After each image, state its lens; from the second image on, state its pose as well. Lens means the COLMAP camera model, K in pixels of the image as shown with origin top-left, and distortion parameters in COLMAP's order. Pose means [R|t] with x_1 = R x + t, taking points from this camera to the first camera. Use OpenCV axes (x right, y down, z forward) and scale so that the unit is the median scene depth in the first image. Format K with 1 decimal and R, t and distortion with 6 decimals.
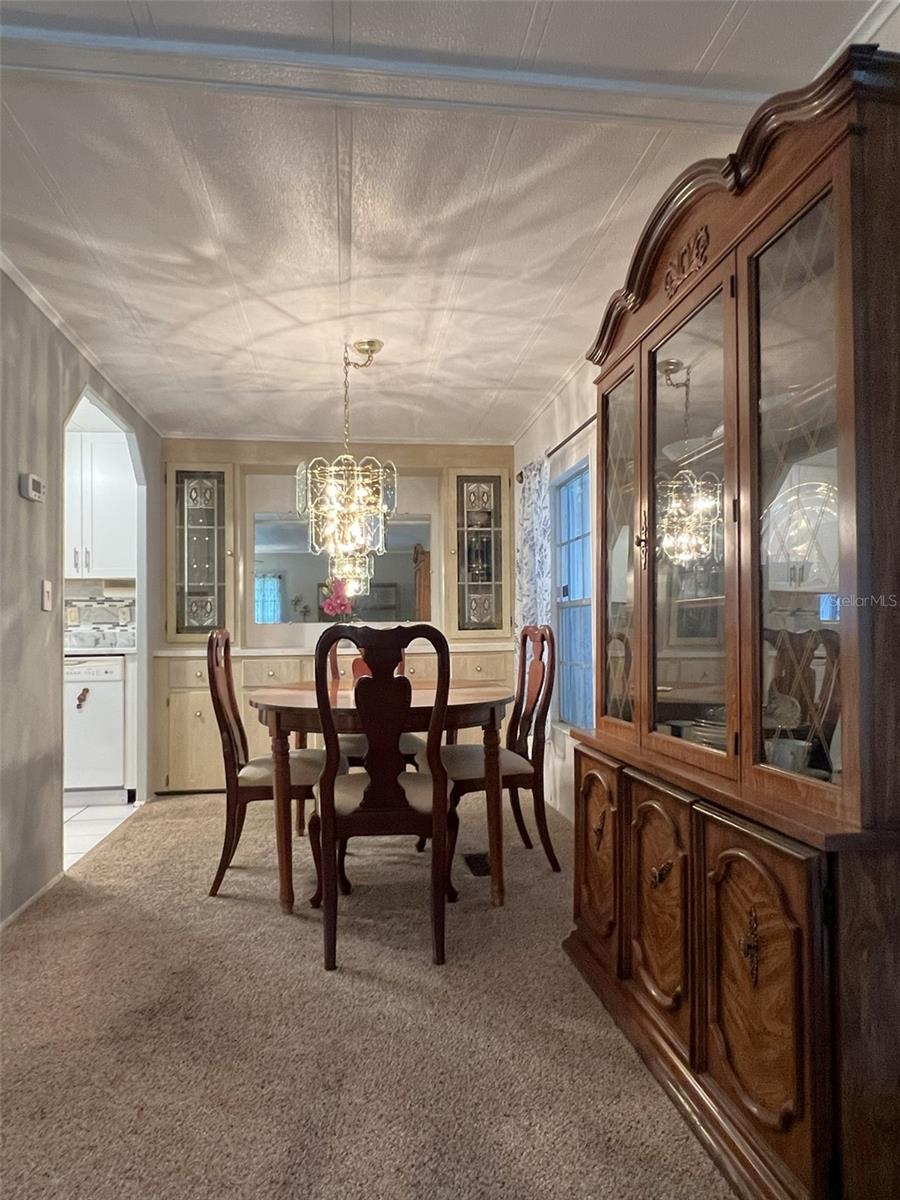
lens RADIAL K [[717.4, 0, 447.8], [0, 717.4, 610.6], [0, 0, 1]] dist [-0.004712, 0.000704]
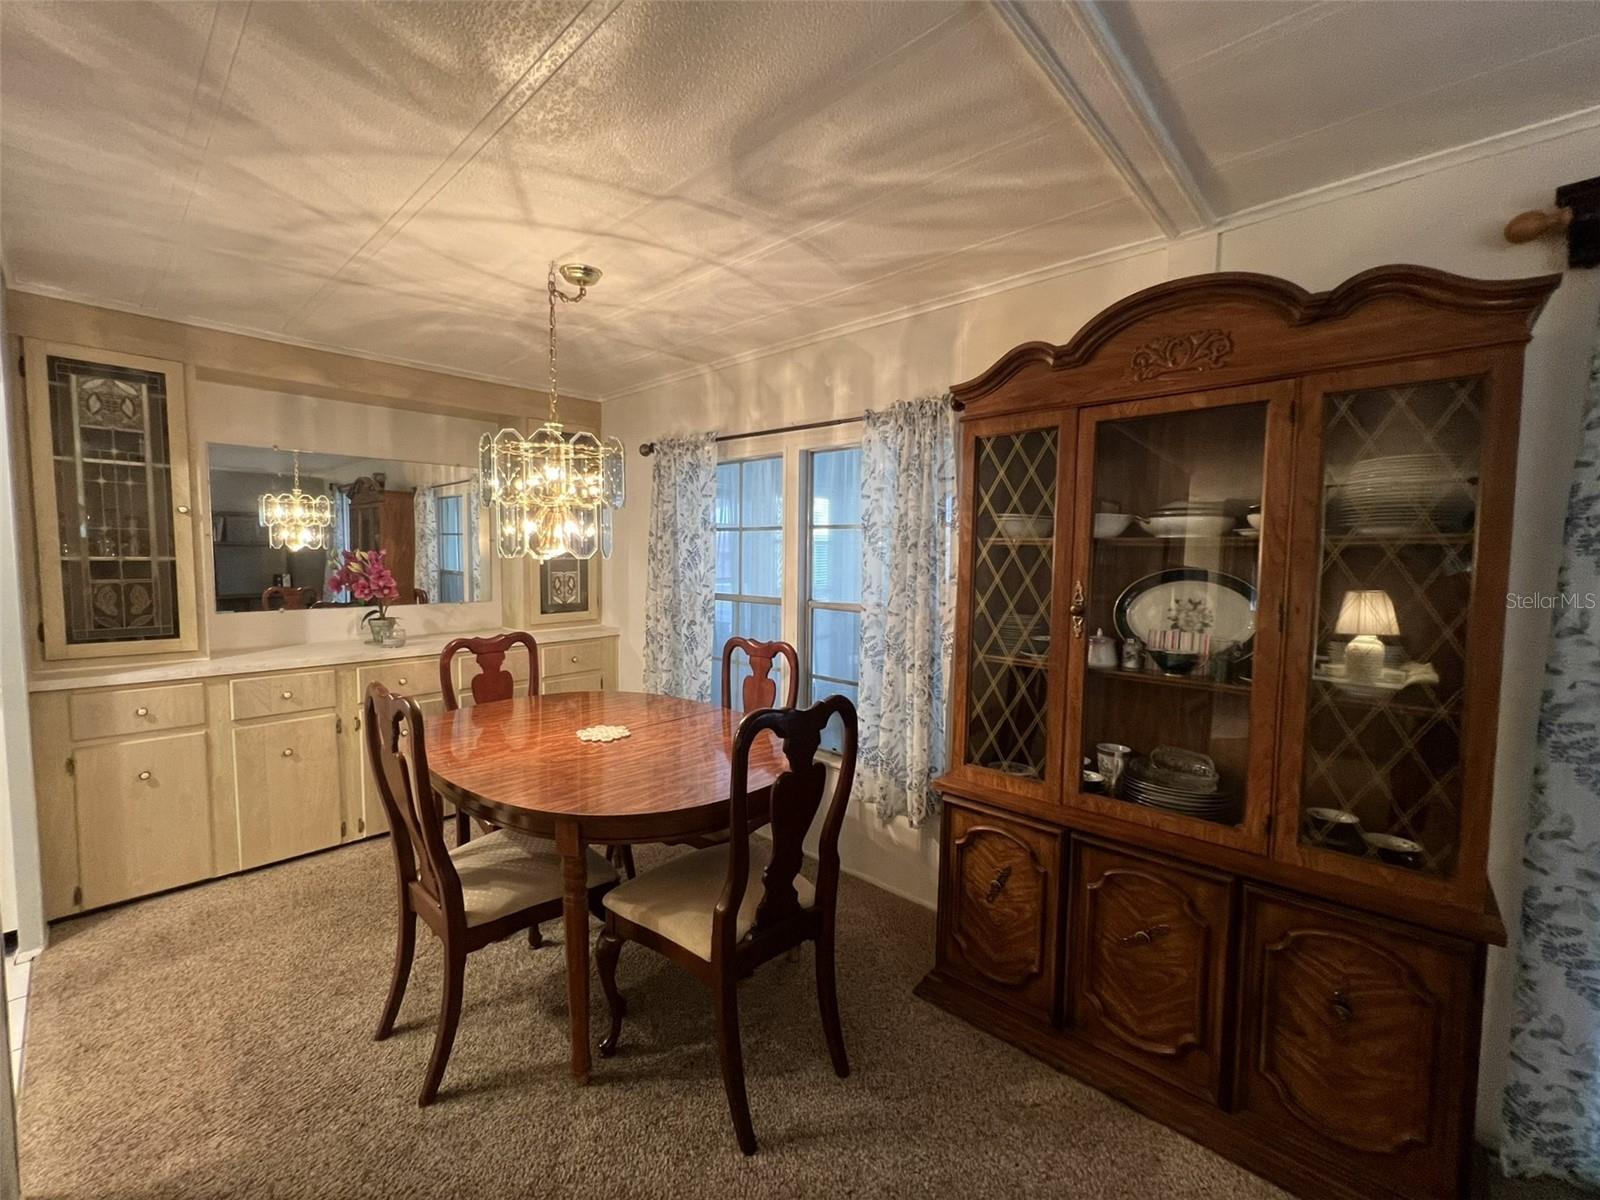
lens RADIAL K [[658.5, 0, 795.5], [0, 658.5, 597.8], [0, 0, 1]] dist [-0.002997, 0.000171]
pose [[0.772634, -0.022948, 0.634437, -0.353608], [-0.038159, 0.995861, 0.082493, -0.097623], [-0.633704, -0.087946, 0.768560, 0.298195]]
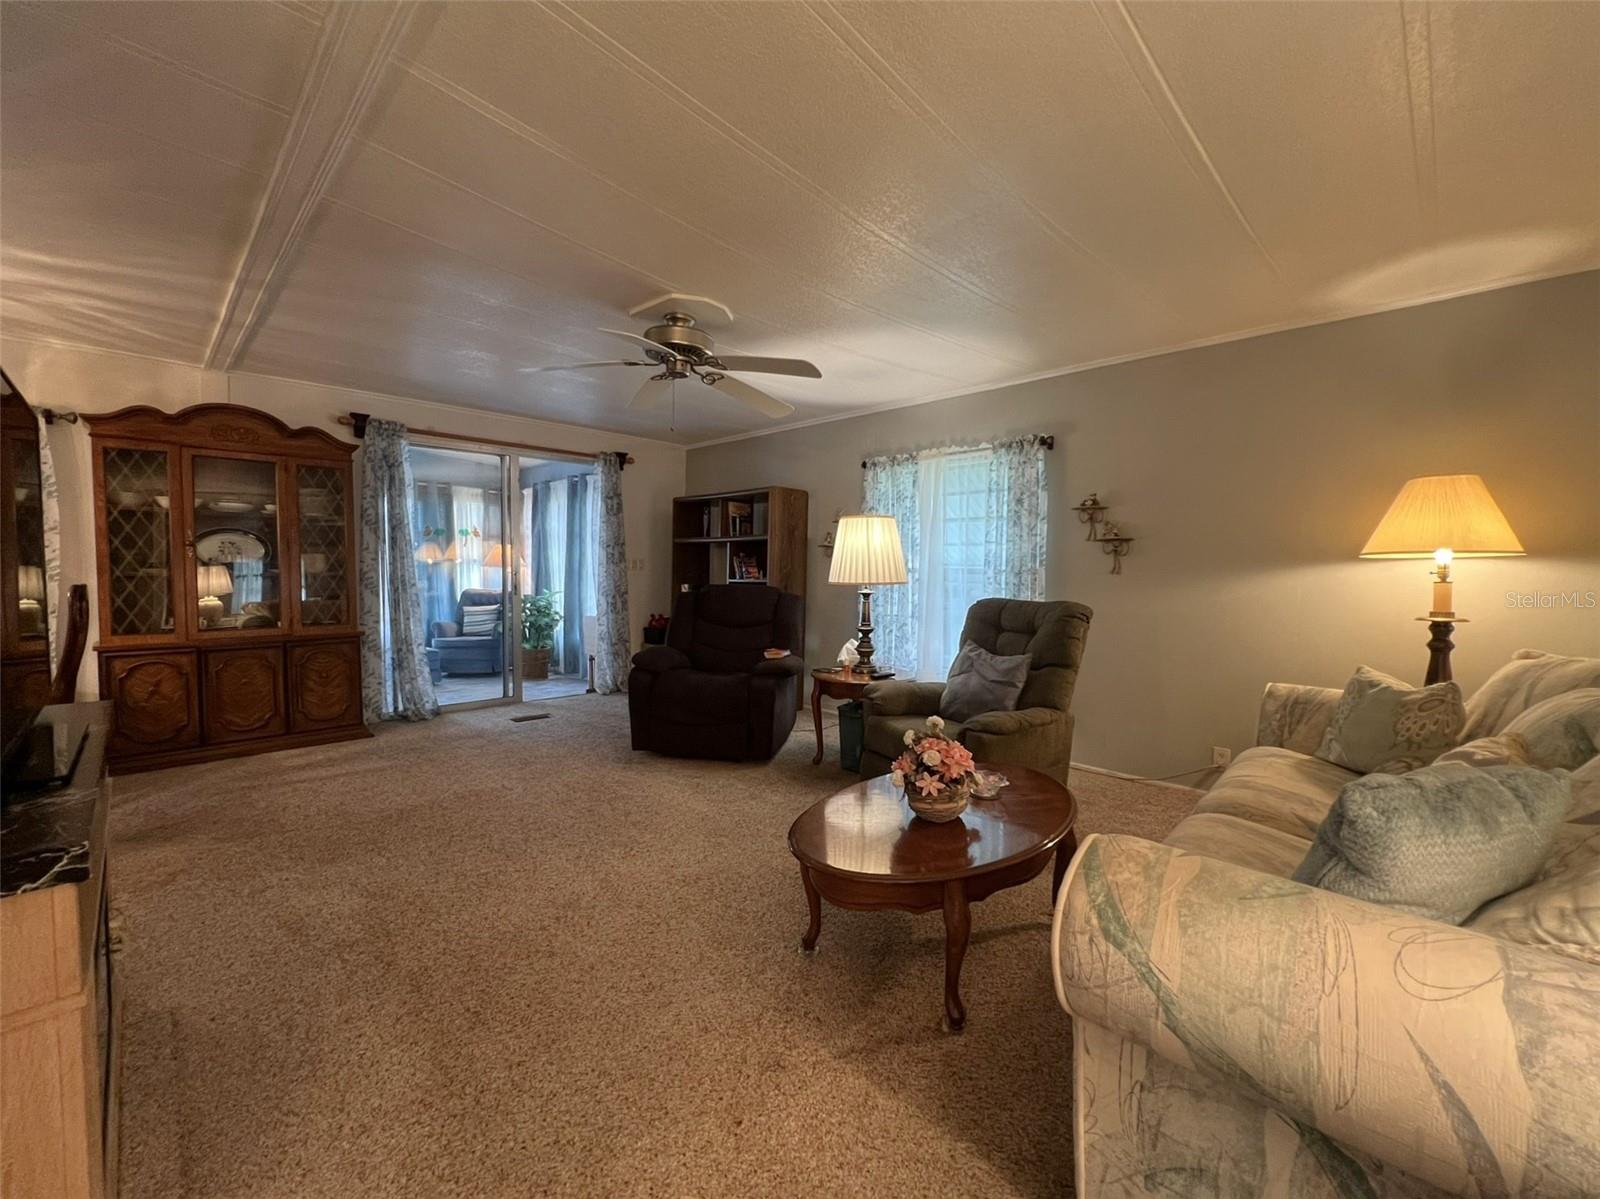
lens RADIAL K [[658.5, 0, 795.5], [0, 658.5, 597.3], [0, 0, 1]] dist [-0.002997, 0.000171]
pose [[-0.602819, -0.026866, 0.797425, -1.319135], [-0.023785, 0.999594, 0.015696, -0.005618], [-0.797523, -0.009505, -0.603213, 0.412539]]
